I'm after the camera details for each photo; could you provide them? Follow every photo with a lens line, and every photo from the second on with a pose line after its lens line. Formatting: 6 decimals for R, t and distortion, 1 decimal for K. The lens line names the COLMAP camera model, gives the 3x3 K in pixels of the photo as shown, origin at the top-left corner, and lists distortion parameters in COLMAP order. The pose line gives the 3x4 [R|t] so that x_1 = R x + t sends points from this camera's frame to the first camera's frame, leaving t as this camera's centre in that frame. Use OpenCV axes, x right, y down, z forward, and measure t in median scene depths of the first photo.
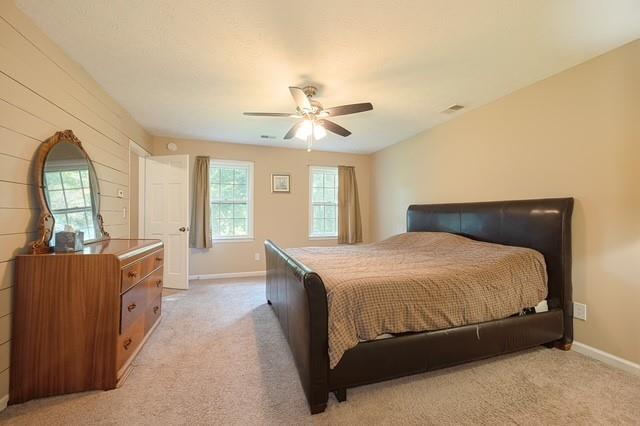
lens RADIAL K [[267.4, 0, 320.0], [0, 267.4, 213.0], [0, 0, 1]] dist [0.000206, 0.000058]
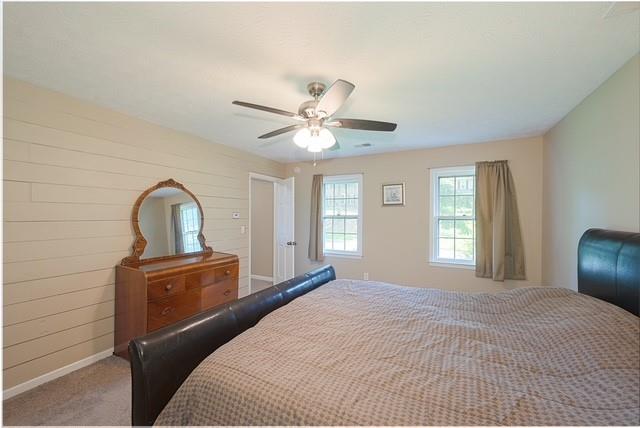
lens RADIAL K [[258.4, 0, 320.0], [0, 258.4, 214.0], [0, 0, 1]] dist [0.001585, 0.000239]
pose [[0.688312, -0.002774, -0.725410, 0.314023], [0.003947, 0.999992, -0.000080, -0.053218], [0.725404, -0.002808, 0.688317, 0.287528]]
